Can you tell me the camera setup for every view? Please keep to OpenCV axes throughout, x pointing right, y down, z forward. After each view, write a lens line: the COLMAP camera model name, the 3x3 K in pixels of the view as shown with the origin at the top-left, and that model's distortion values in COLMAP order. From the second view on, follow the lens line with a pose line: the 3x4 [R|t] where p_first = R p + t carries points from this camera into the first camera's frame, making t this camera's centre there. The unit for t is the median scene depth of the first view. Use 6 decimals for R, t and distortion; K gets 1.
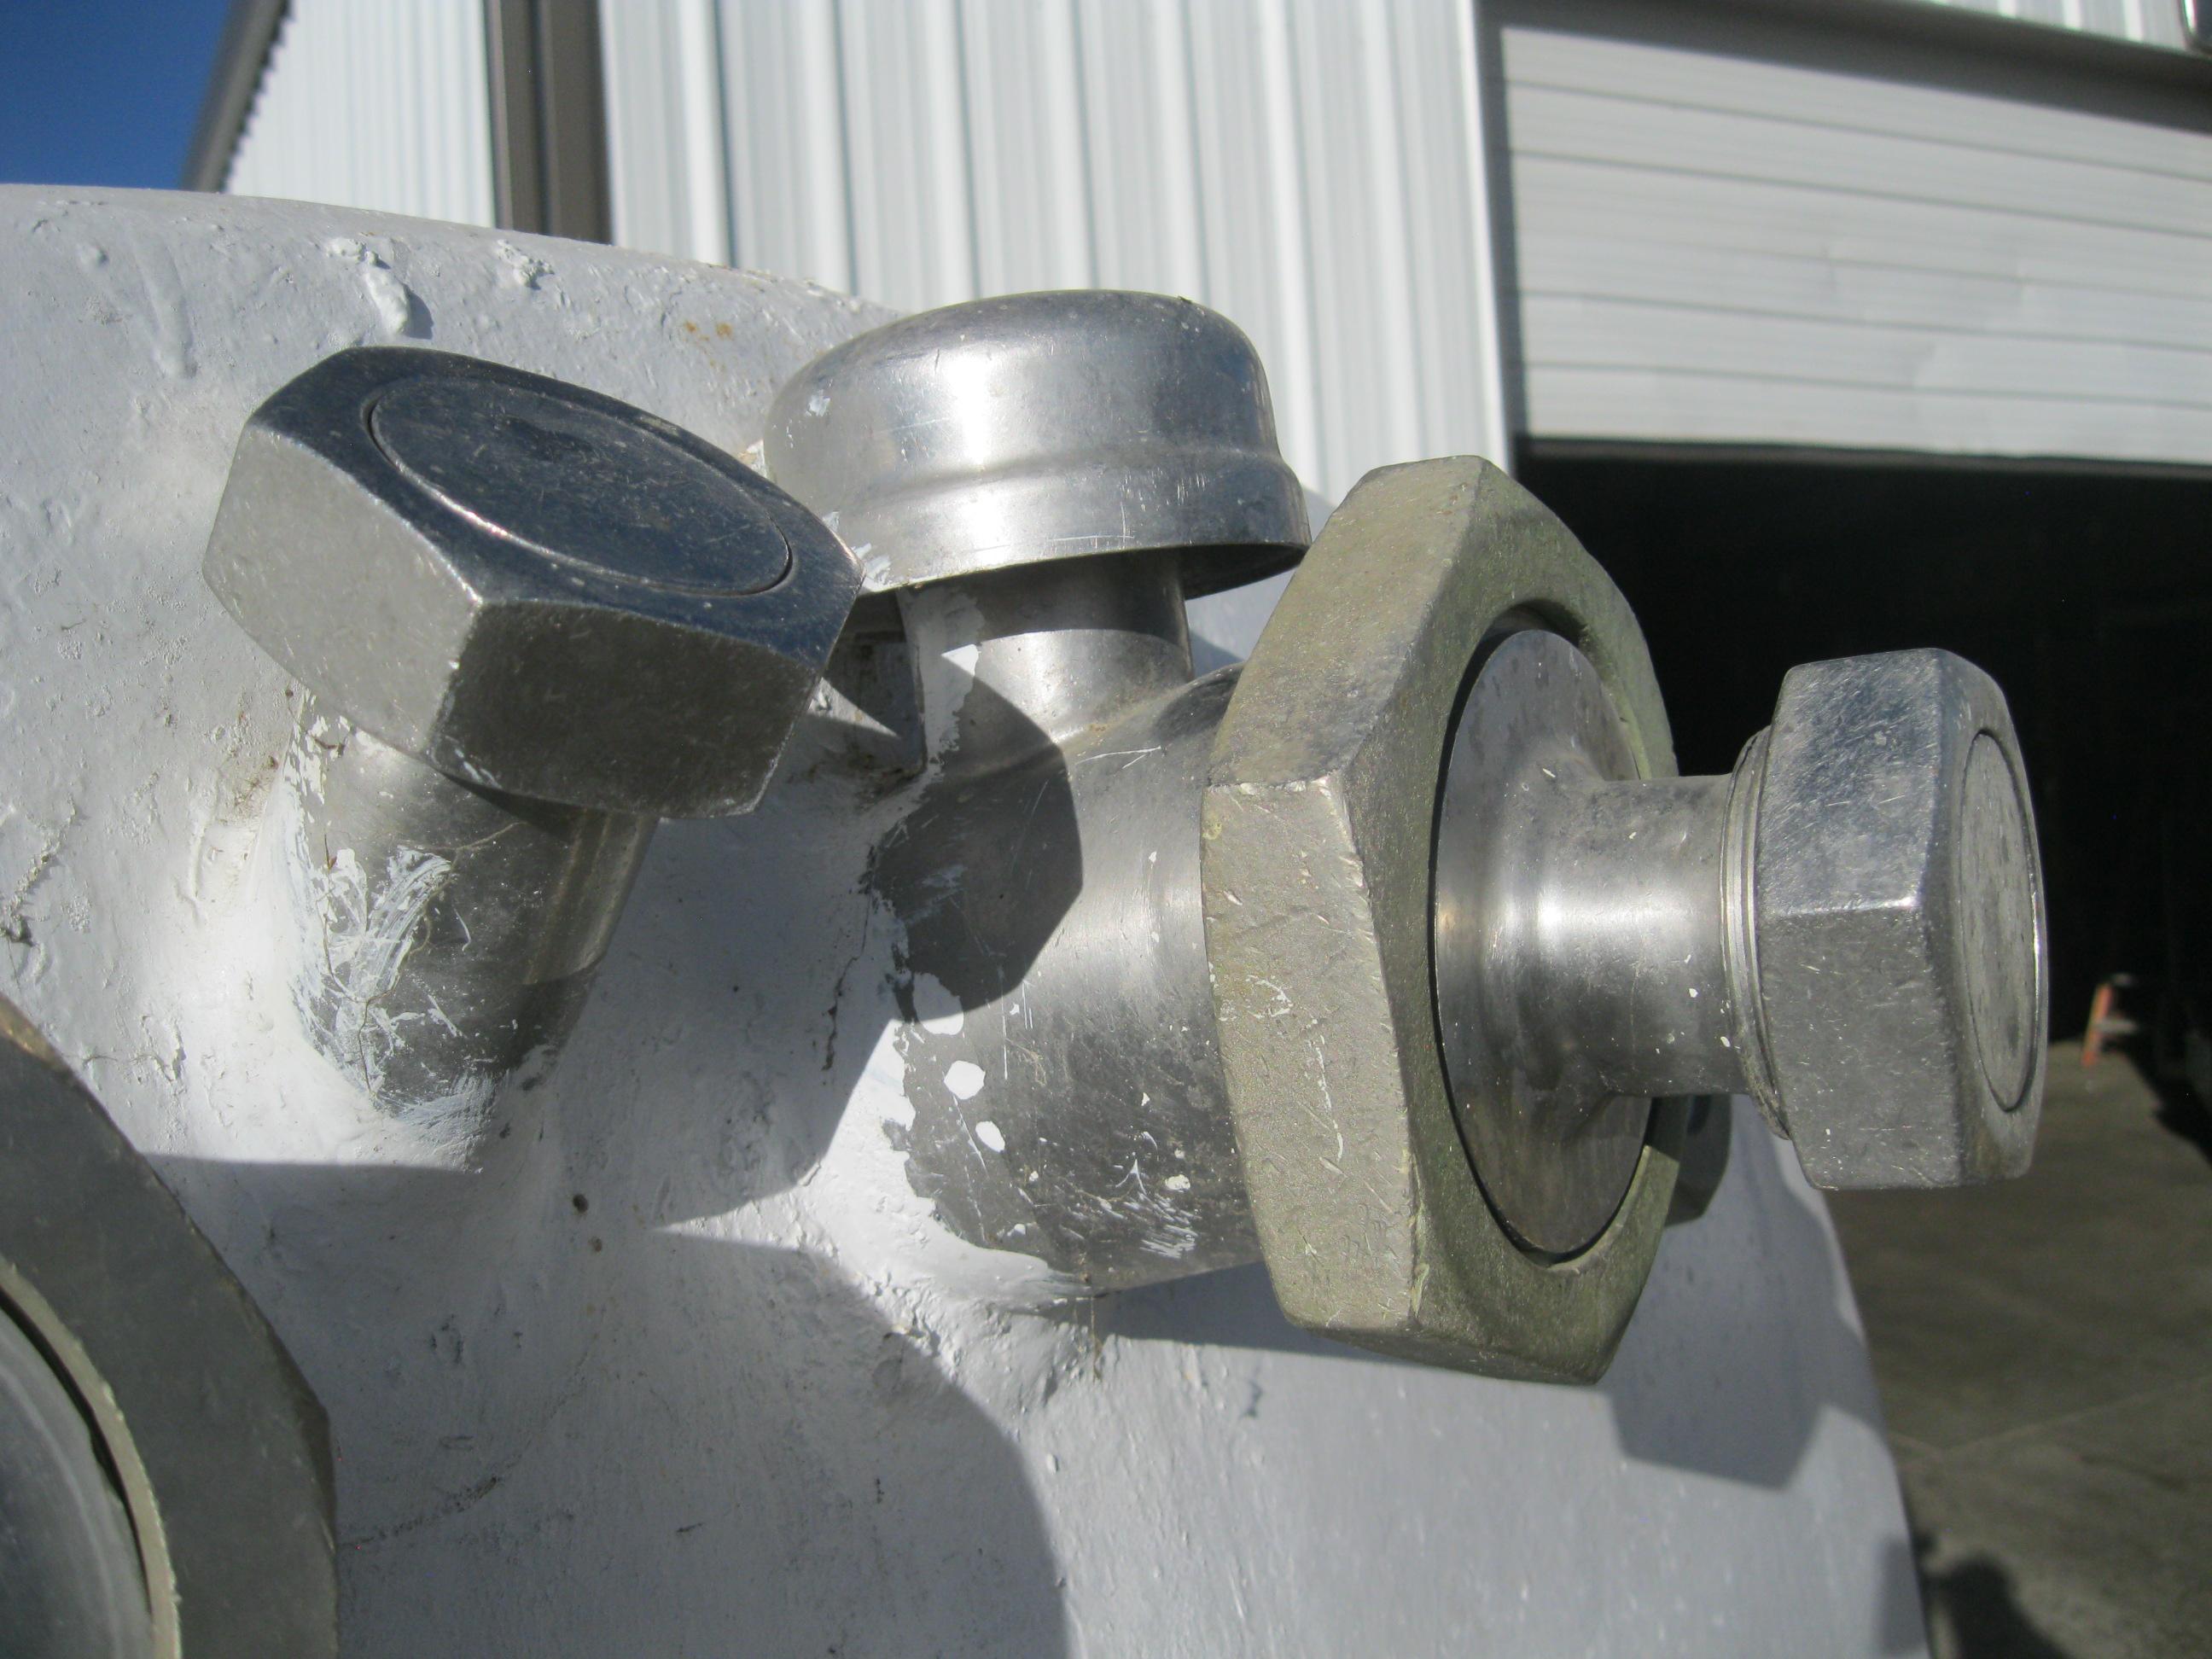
lens RADIAL K [[2321.1, 0, 1095.3], [0, 2321.1, 823.0], [0, 0, 1]] dist [-0.101059, 0.000000]
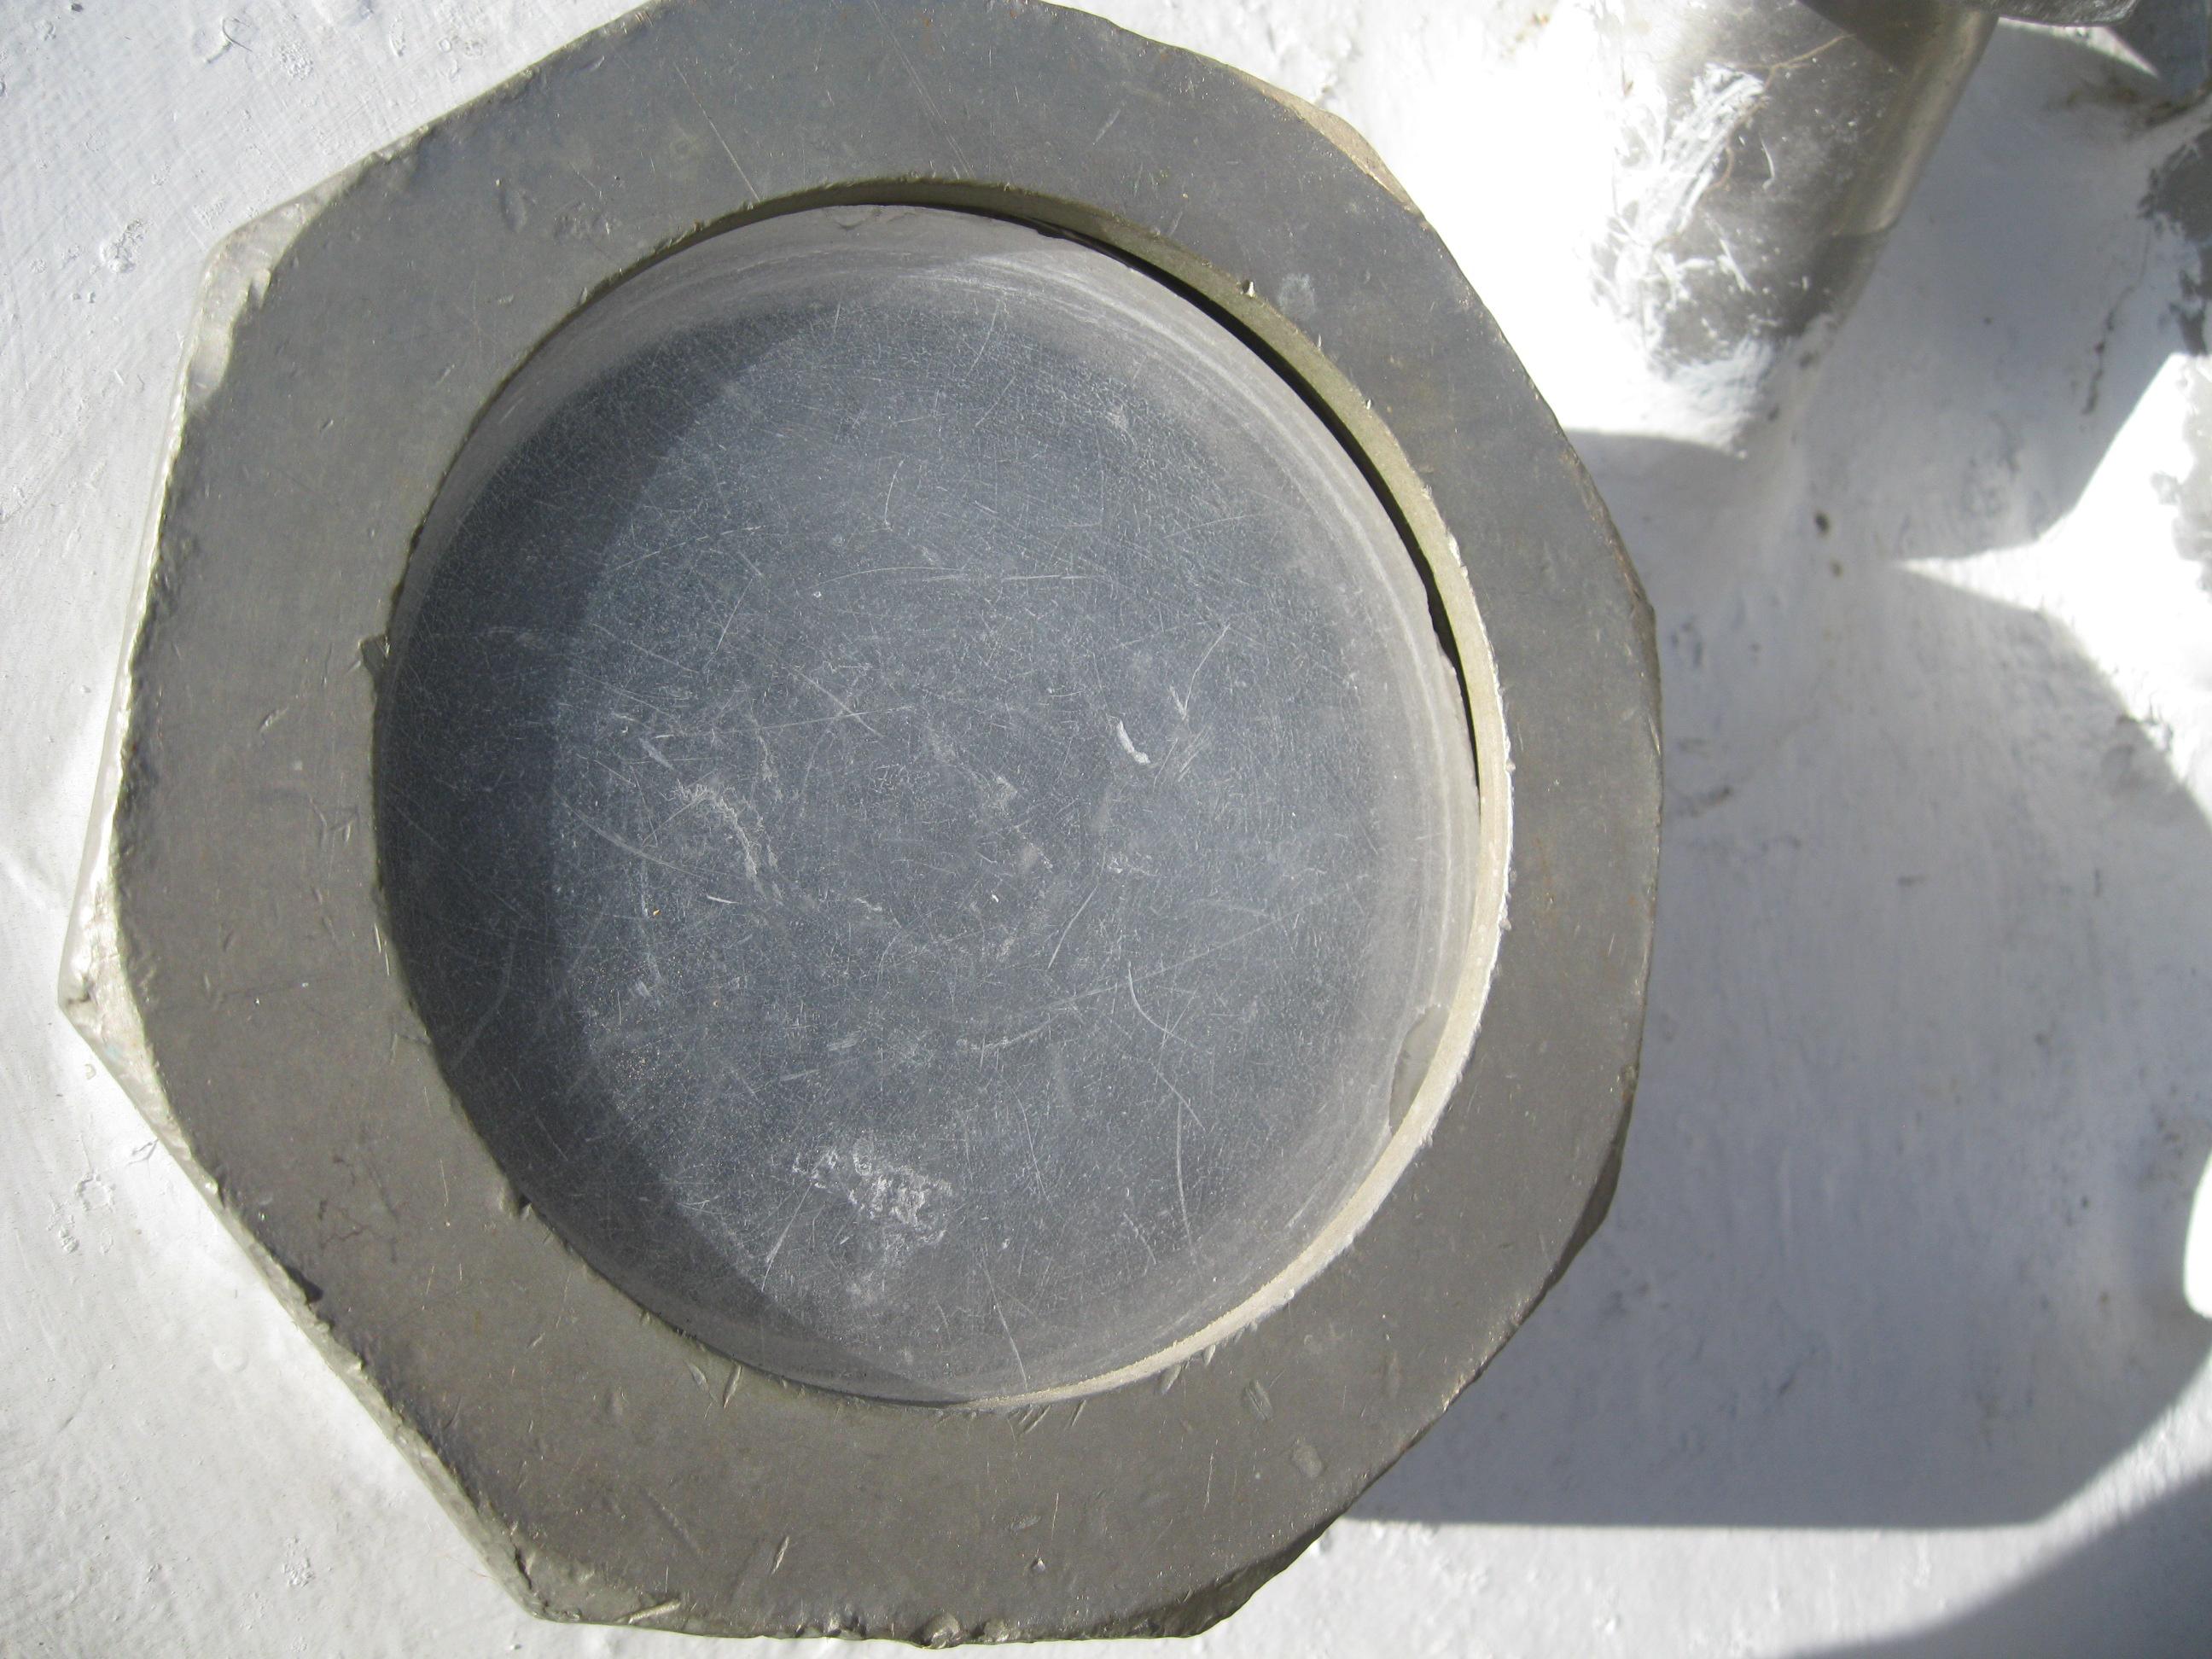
lens RADIAL K [[2321.1, 0, 1111.4], [0, 2321.1, 839.3], [0, 0, 1]] dist [-0.101059, 0.000000]
pose [[0.914234, 0.101428, -0.392287, -0.124383], [-0.025461, 0.980630, 0.194209, 0.133501], [0.404387, -0.167564, 0.899107, 0.034897]]
